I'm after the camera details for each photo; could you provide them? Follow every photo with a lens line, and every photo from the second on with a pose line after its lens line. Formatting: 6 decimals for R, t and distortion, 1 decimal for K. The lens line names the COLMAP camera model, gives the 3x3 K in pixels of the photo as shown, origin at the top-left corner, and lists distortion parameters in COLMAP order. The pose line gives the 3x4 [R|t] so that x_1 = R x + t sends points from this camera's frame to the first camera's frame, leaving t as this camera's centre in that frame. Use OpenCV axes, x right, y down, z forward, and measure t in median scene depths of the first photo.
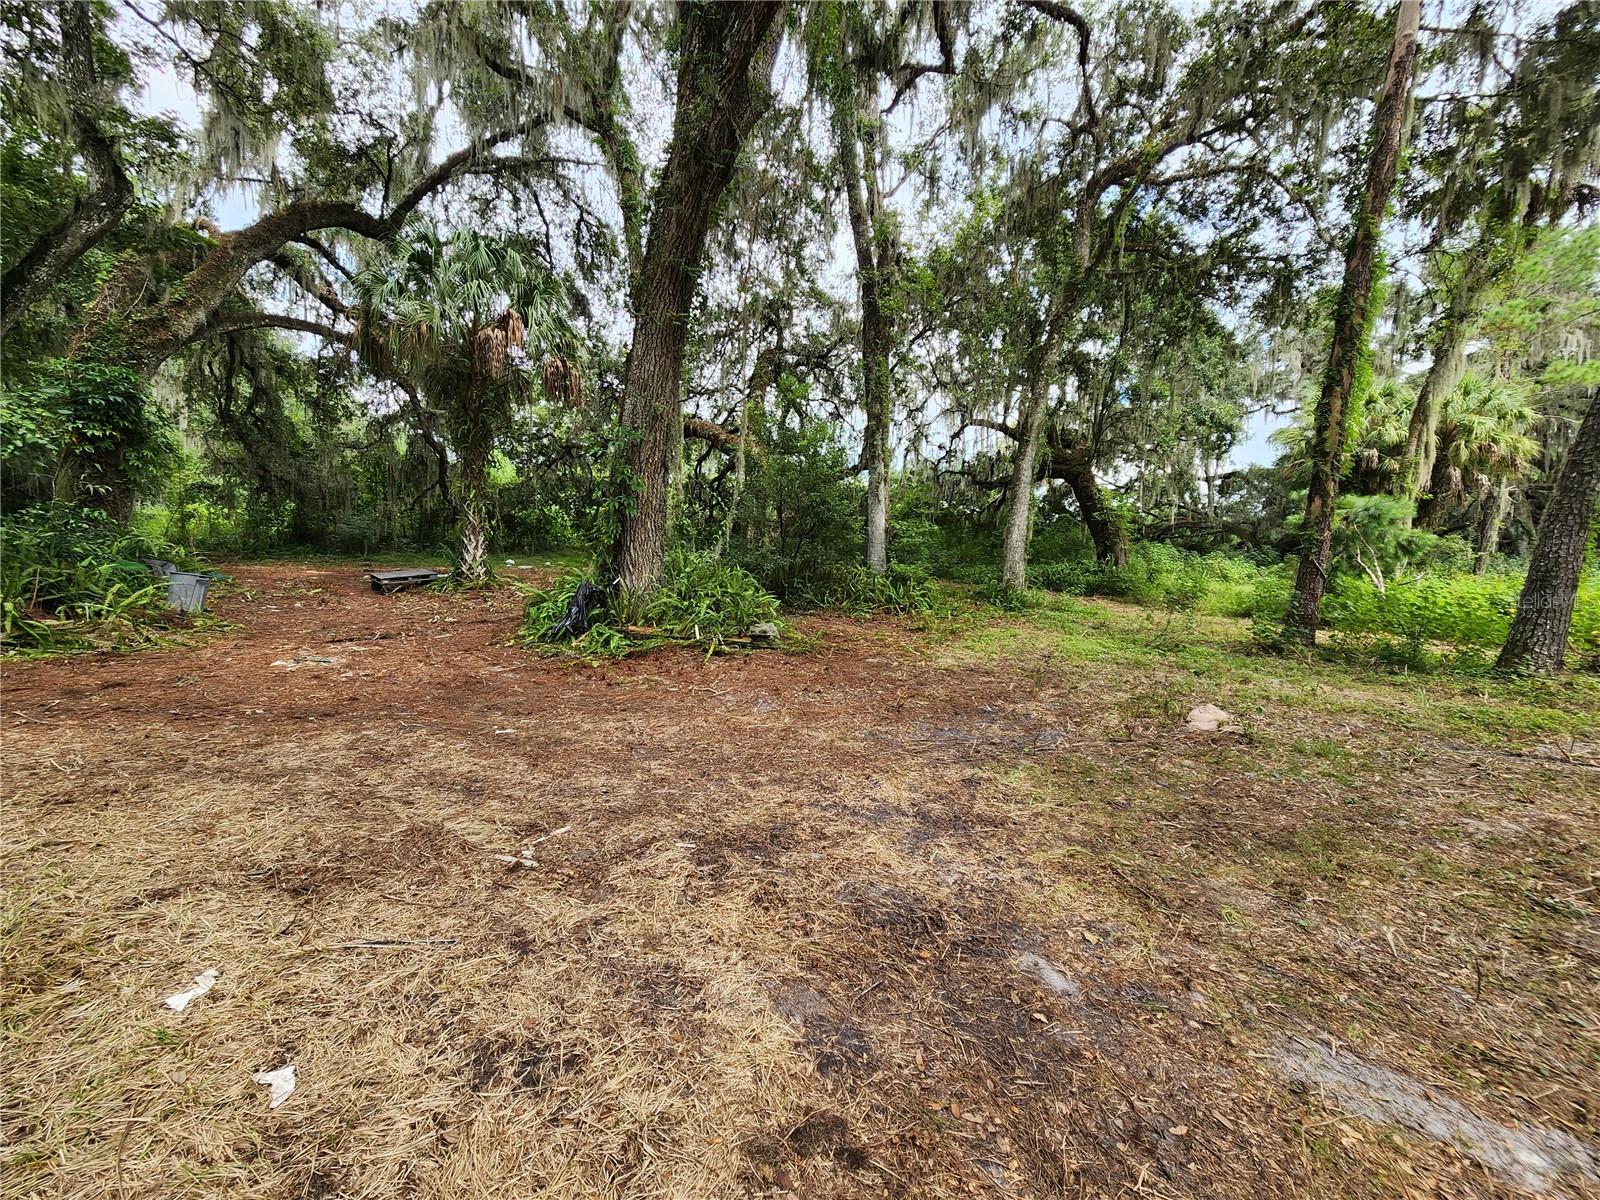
lens RADIAL K [[638.5, 0, 810.4], [0, 638.5, 601.6], [0, 0, 1]] dist [-0.007396, -0.000145]
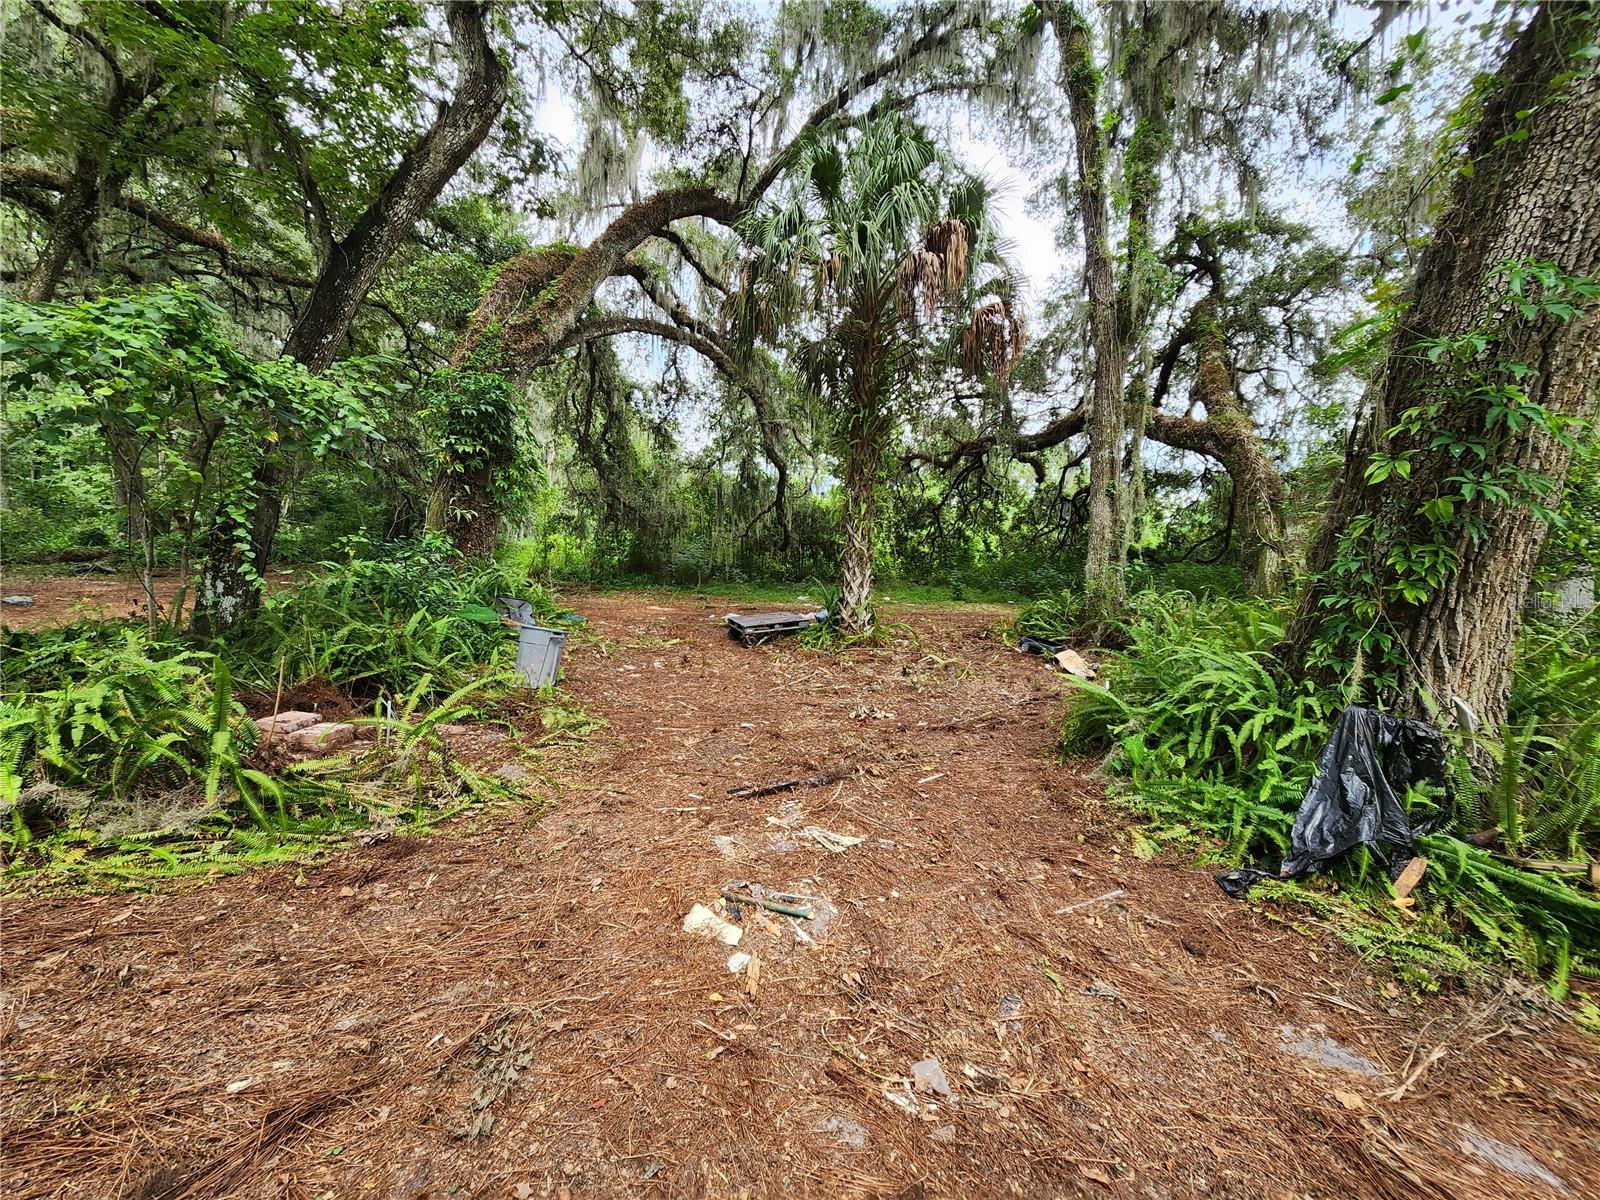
lens RADIAL K [[638.5, 0, 792.8], [0, 638.5, 596.8], [0, 0, 1]] dist [-0.007396, -0.000145]
pose [[0.916474, 0.016371, -0.399759, -0.090606], [-0.034642, 0.998657, -0.038523, -0.012107], [0.398591, 0.049154, 0.915811, 0.094303]]
